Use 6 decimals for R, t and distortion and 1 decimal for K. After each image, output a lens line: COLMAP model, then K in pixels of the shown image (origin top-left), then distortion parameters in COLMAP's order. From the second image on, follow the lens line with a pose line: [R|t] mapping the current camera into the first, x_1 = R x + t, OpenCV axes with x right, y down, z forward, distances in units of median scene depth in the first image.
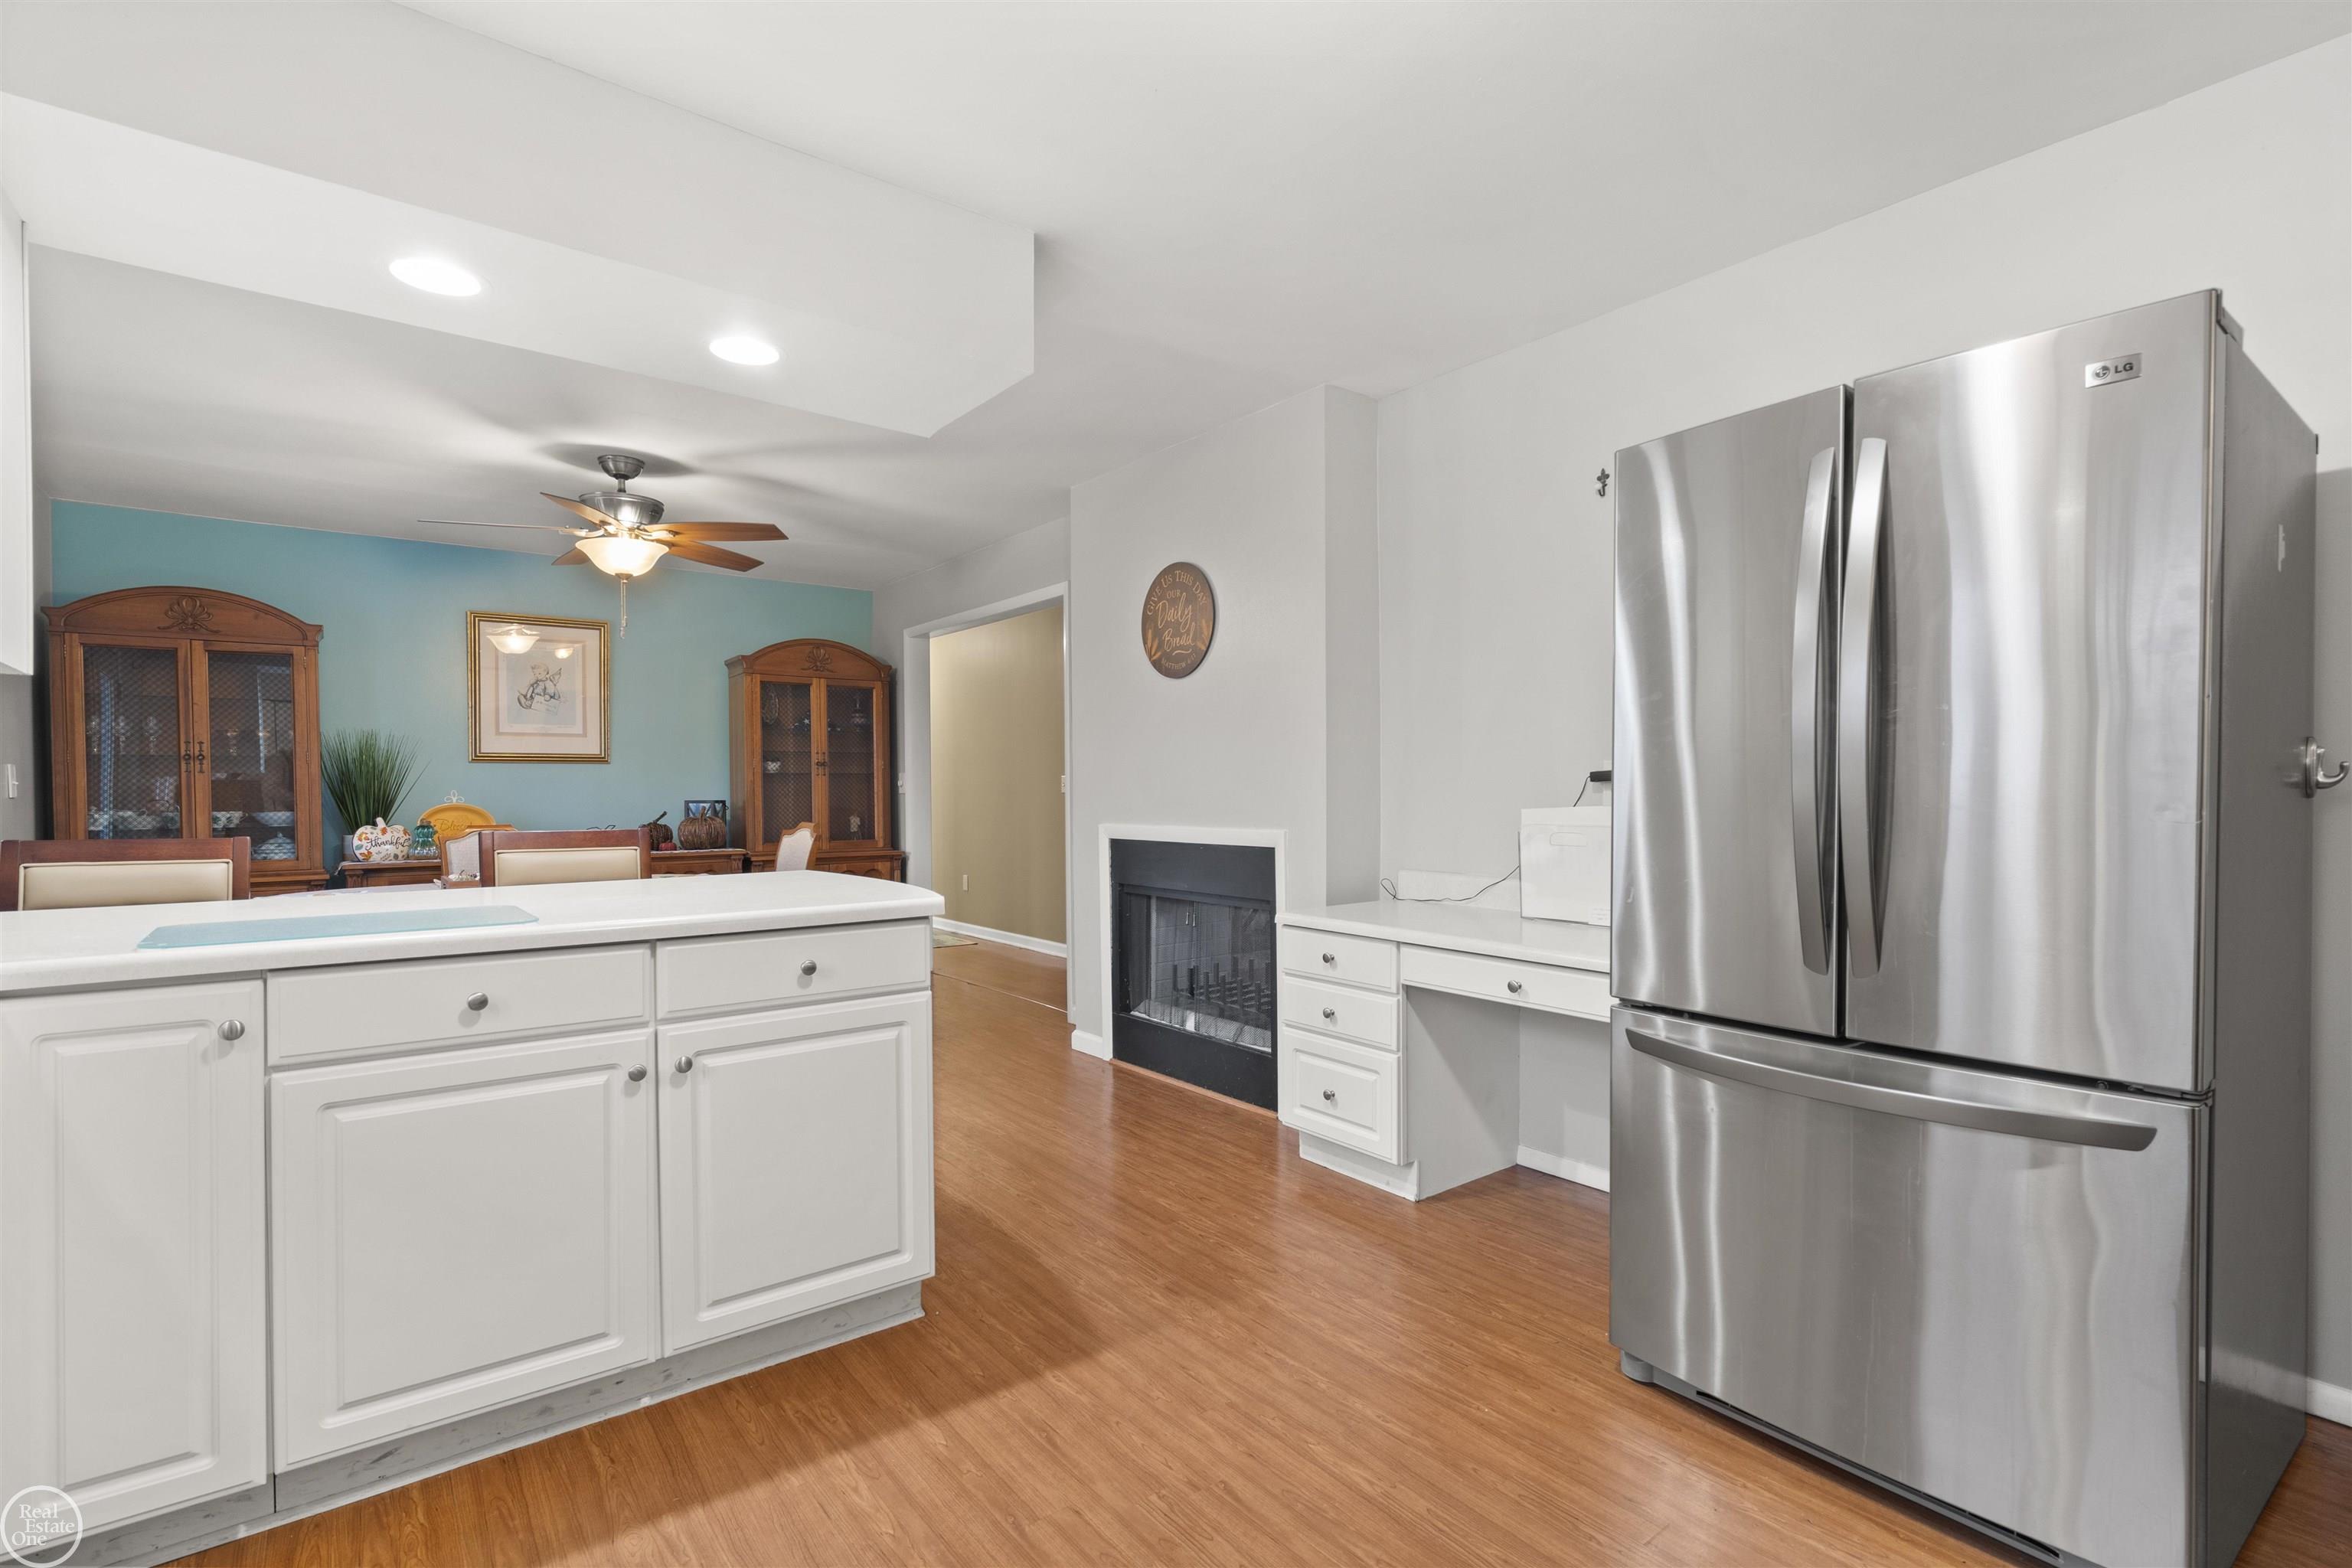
lens RADIAL K [[1083.3, 0, 1184.6], [0, 1083.3, 808.5], [0, 0, 1]] dist [-0.002127, 0.001325]
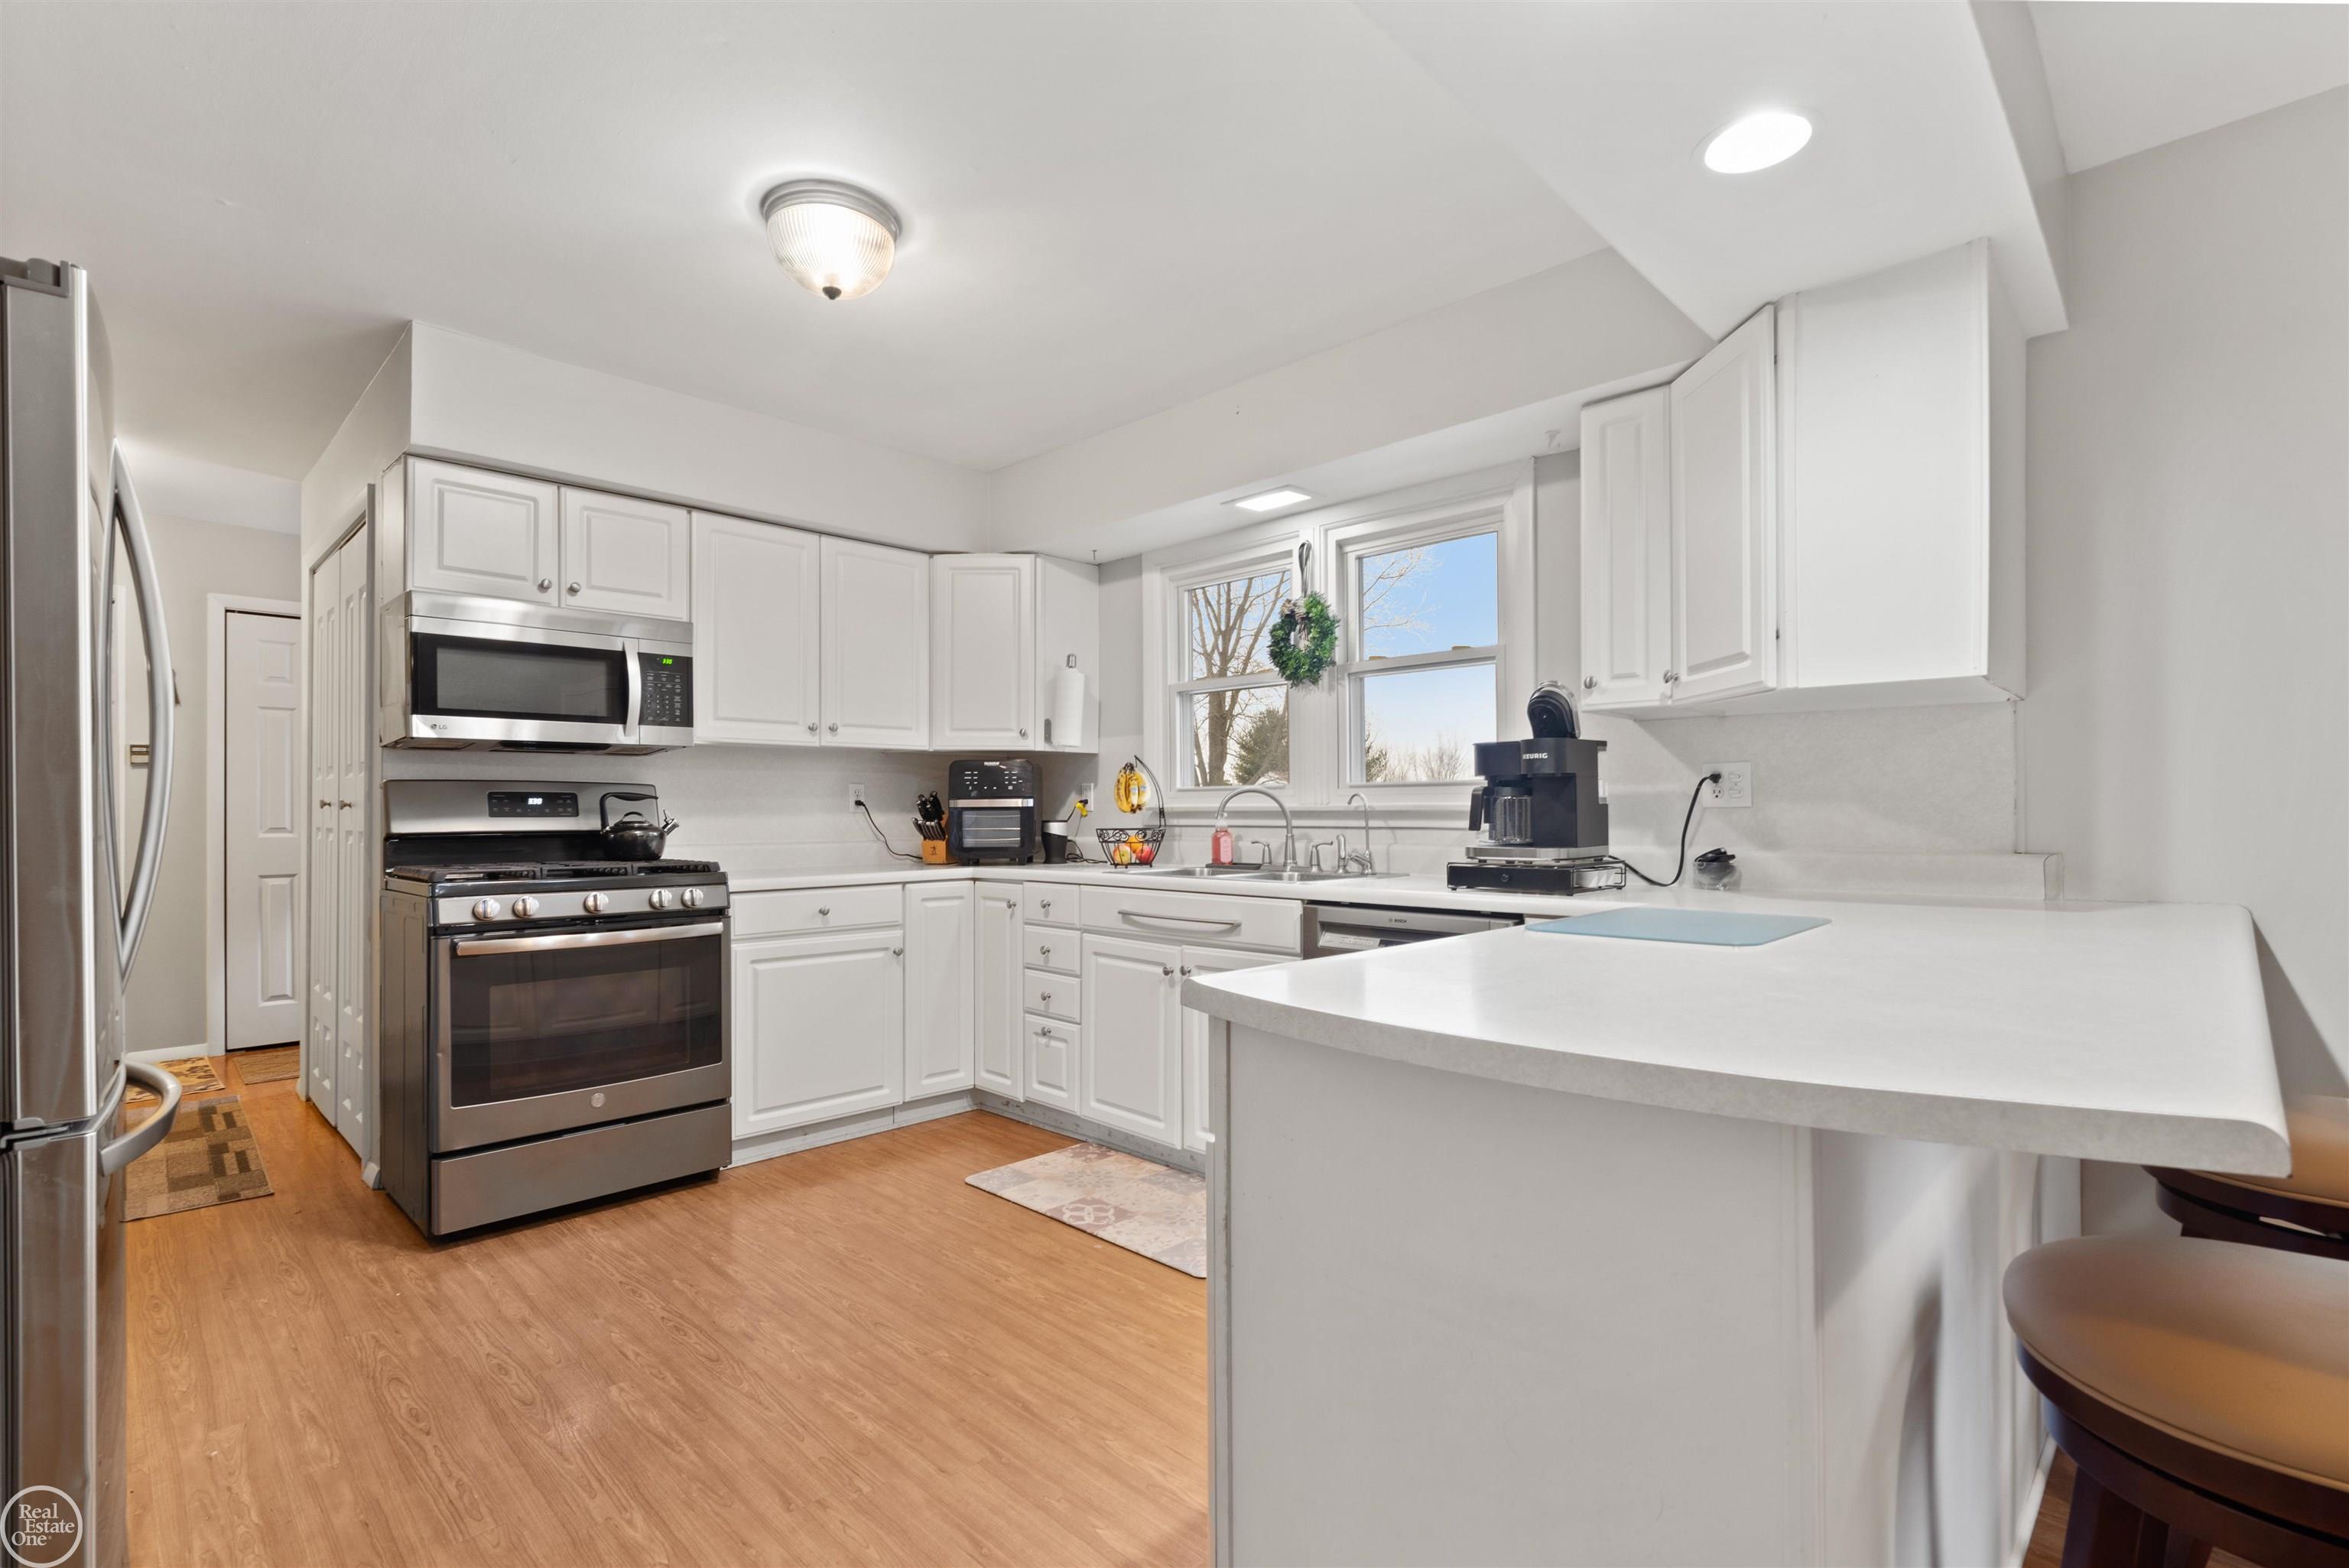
lens RADIAL K [[1081.8, 0, 1180.6], [0, 1081.8, 804.8], [0, 0, 1]] dist [-0.002127, 0.001325]
pose [[-0.990838, 0.006254, -0.134907, -0.159795], [0.004748, 0.999923, 0.011485, -0.016401], [0.134969, 0.010739, -0.990792, 1.729324]]
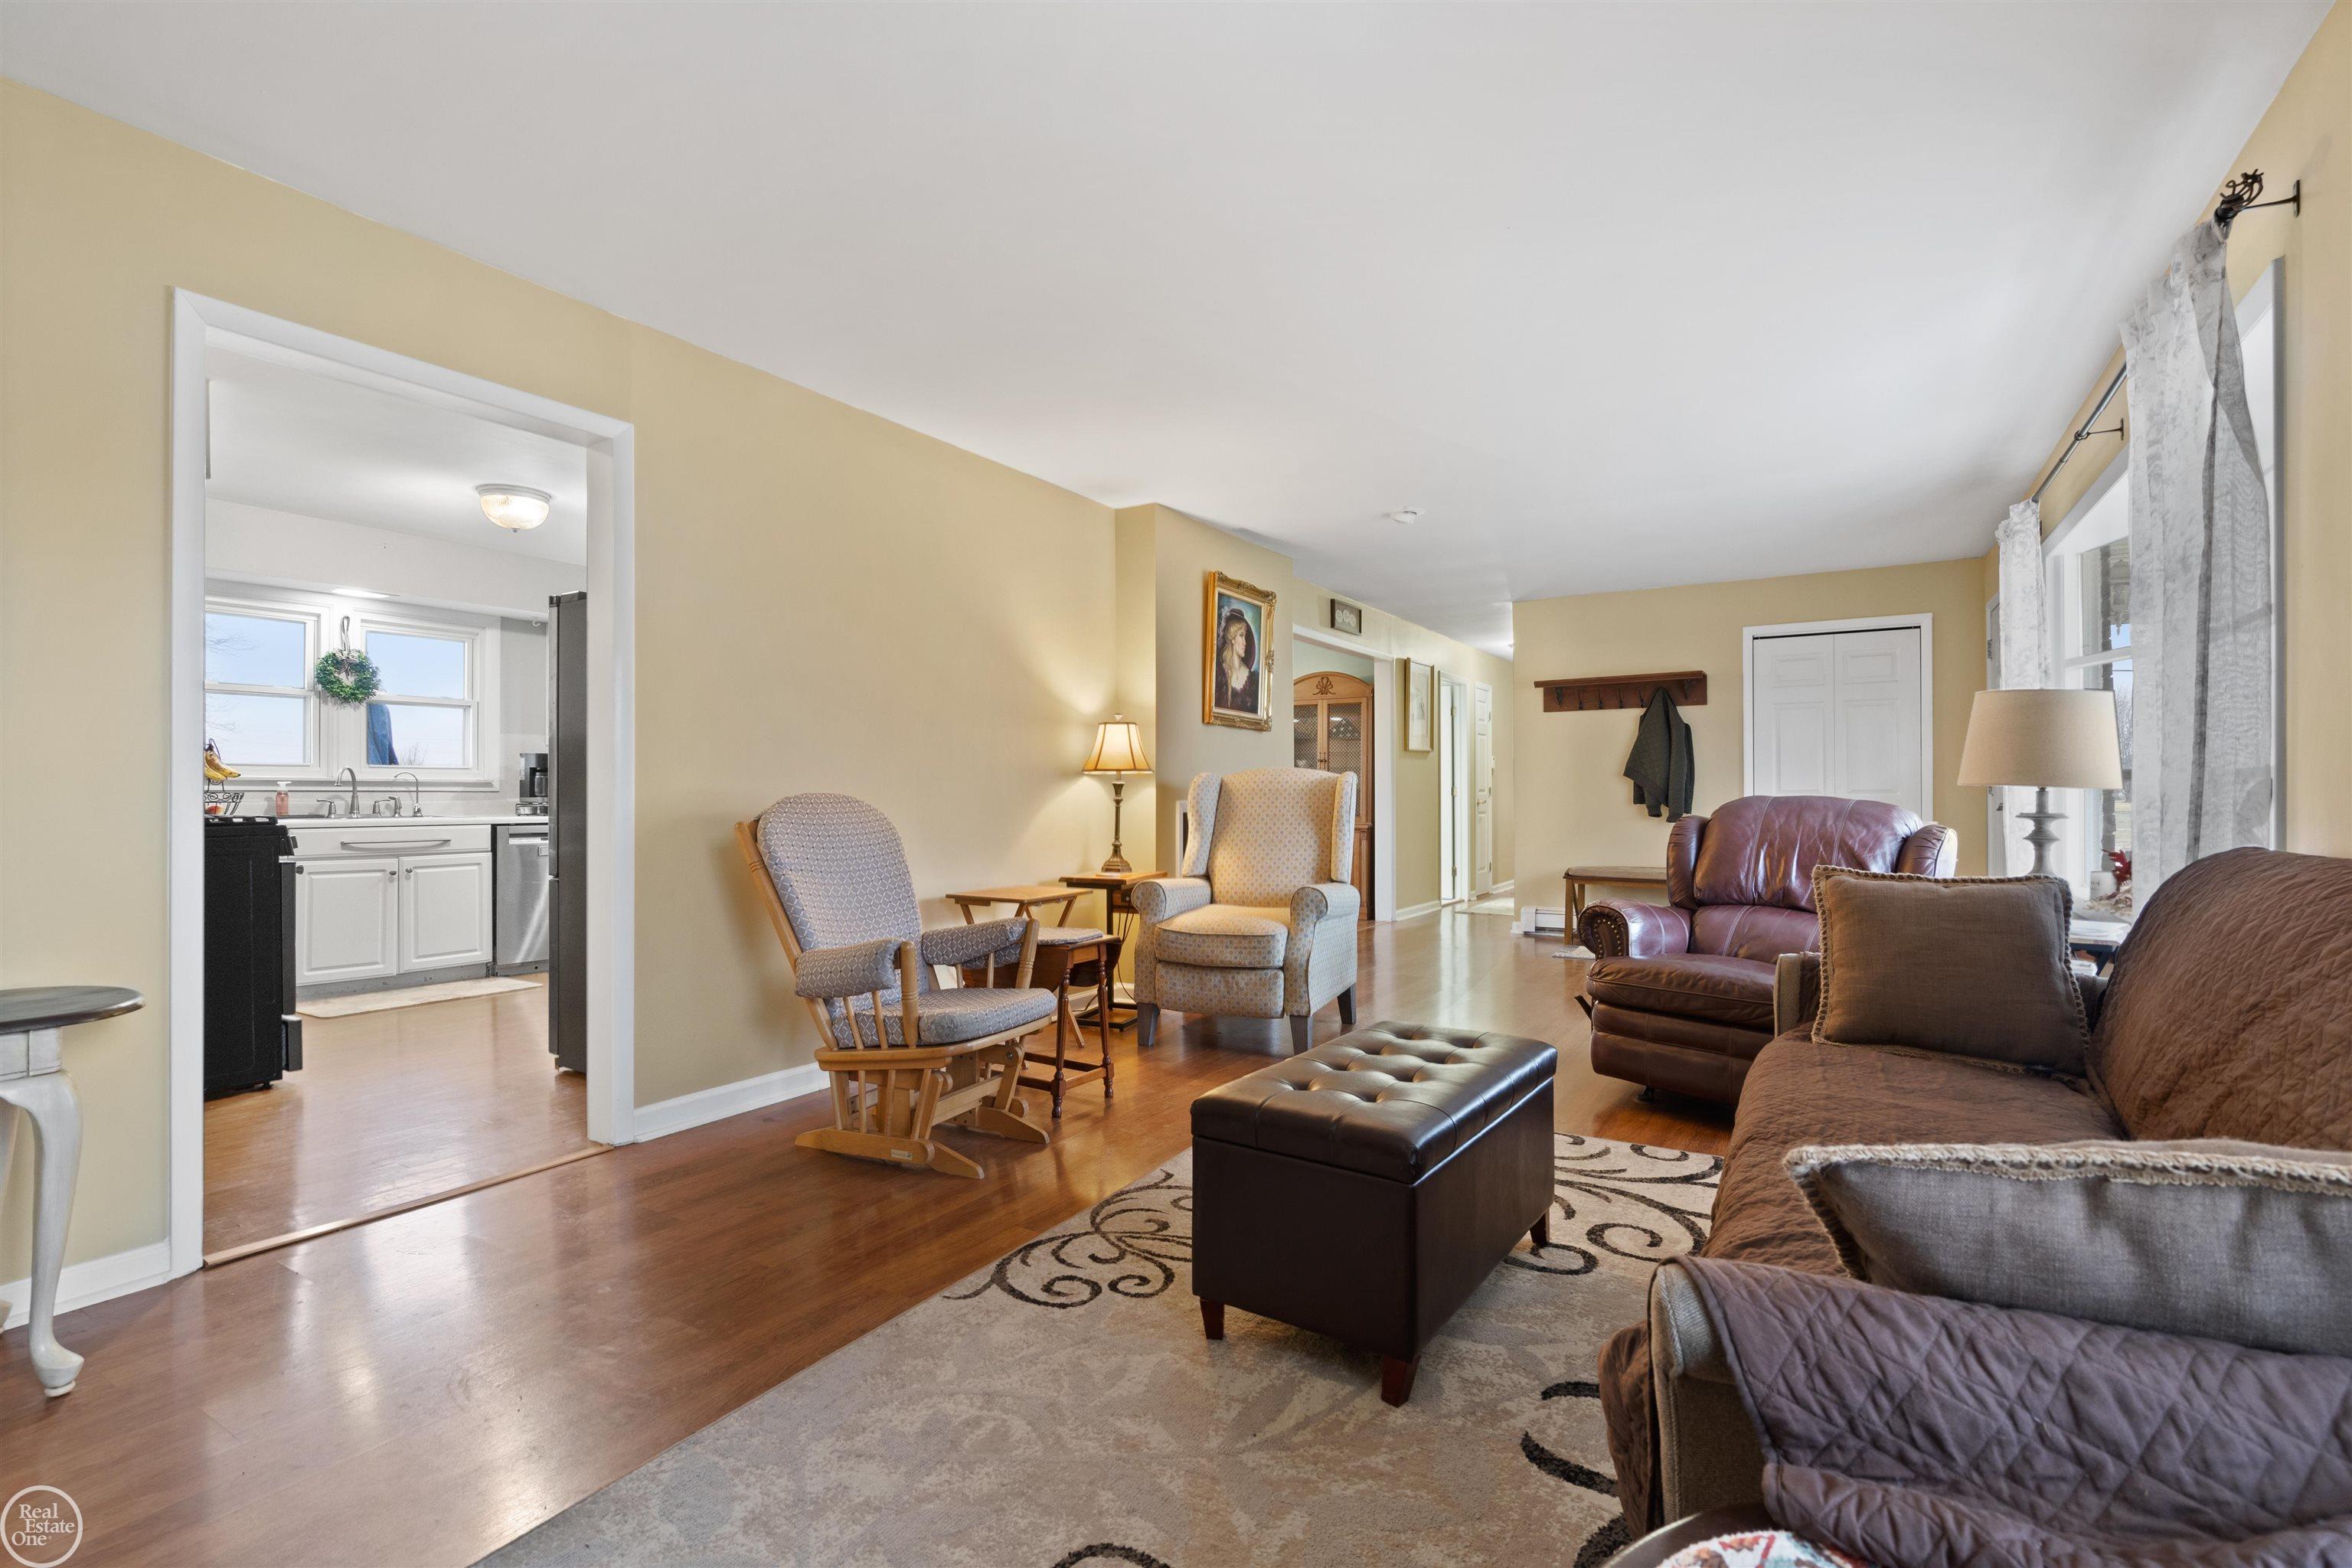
lens RADIAL K [[1083.3, 0, 1184.2], [0, 1083.3, 790.7], [0, 0, 1]] dist [-0.002127, 0.001325]
pose [[0.354731, 0.003318, -0.934963, 2.919468], [-0.016756, 0.999856, -0.002809, 0.010706], [0.934818, 0.016662, 0.354735, 1.064610]]
